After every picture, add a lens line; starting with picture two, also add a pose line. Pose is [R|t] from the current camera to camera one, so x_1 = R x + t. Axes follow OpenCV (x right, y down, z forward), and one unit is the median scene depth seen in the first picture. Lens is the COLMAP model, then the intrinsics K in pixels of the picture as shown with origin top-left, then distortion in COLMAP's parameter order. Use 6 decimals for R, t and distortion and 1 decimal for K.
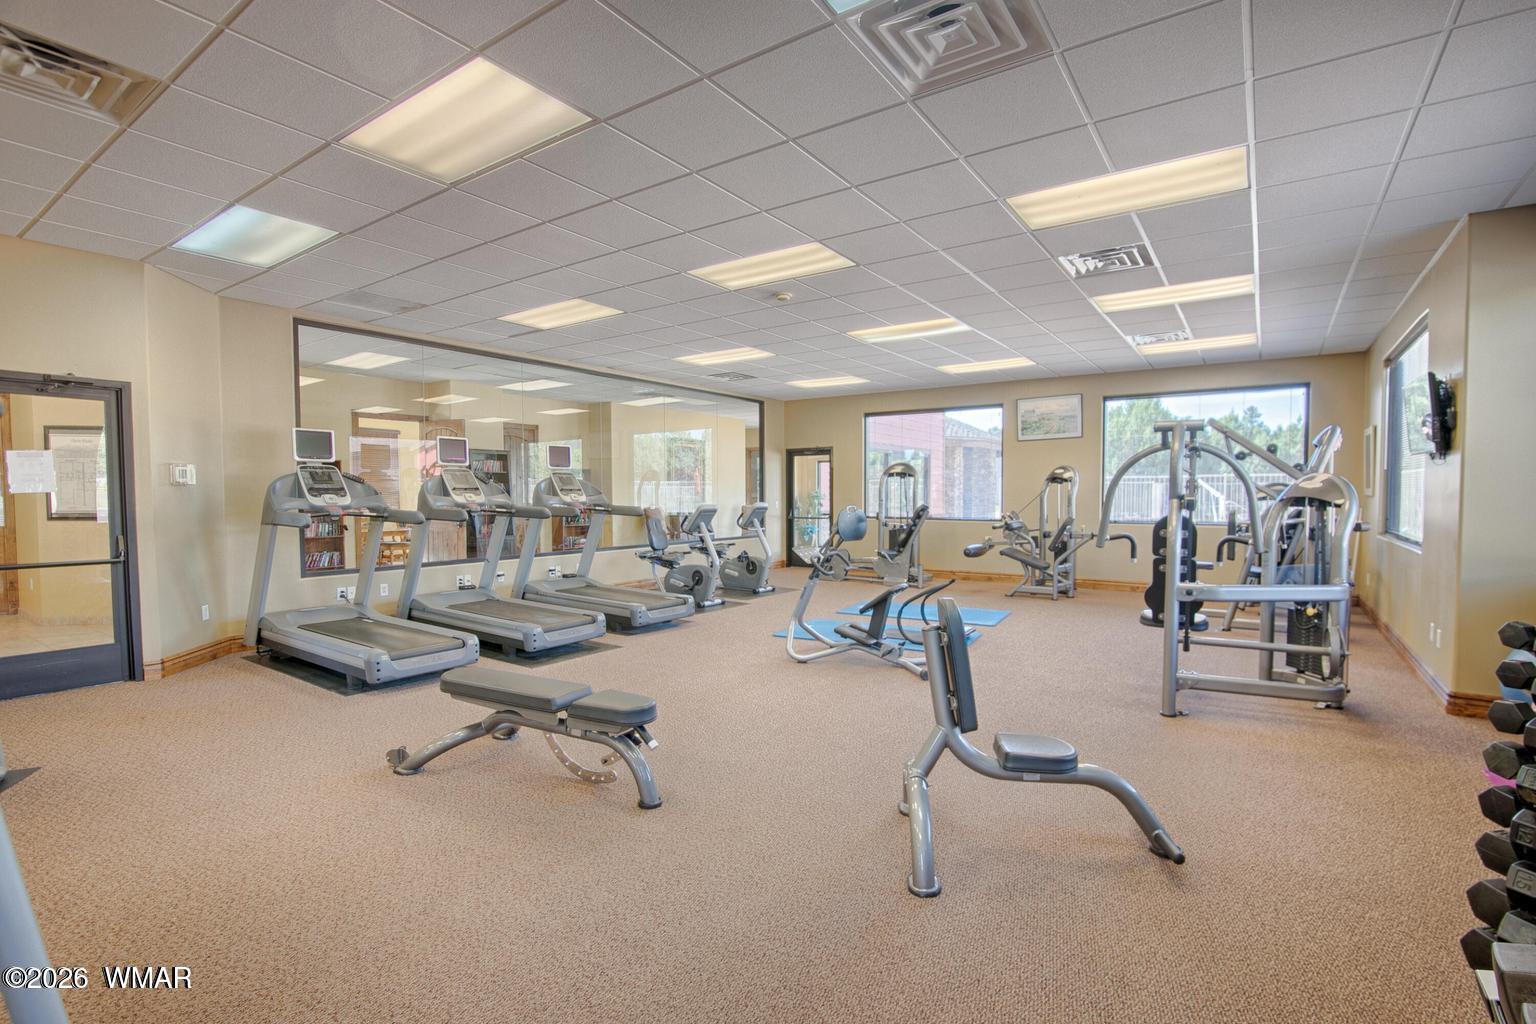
lens RADIAL K [[704.2, 0, 797.8], [0, 704.2, 523.3], [0, 0, 1]] dist [-0.016901, 0.000462]
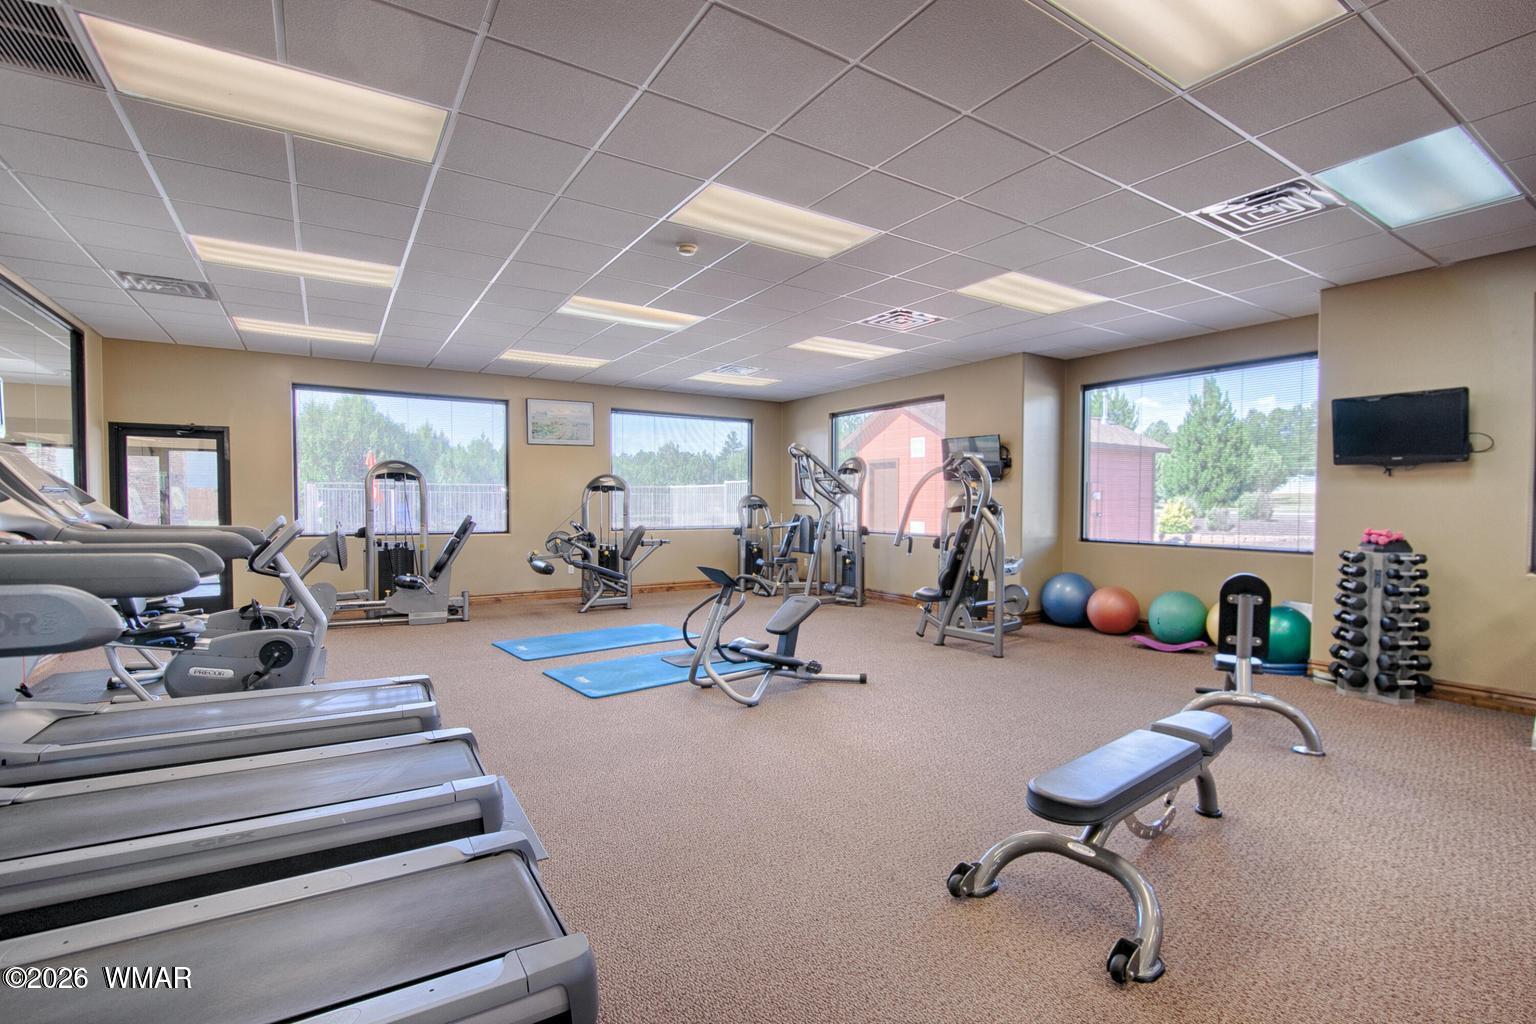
lens RADIAL K [[704.2, 0, 797.8], [0, 704.2, 523.3], [0, 0, 1]] dist [-0.016901, 0.000462]
pose [[0.382413, -0.023093, 0.923703, -0.412594], [0.035049, 0.999331, 0.010473, -0.013118], [-0.923326, 0.028370, 0.382967, 0.353248]]
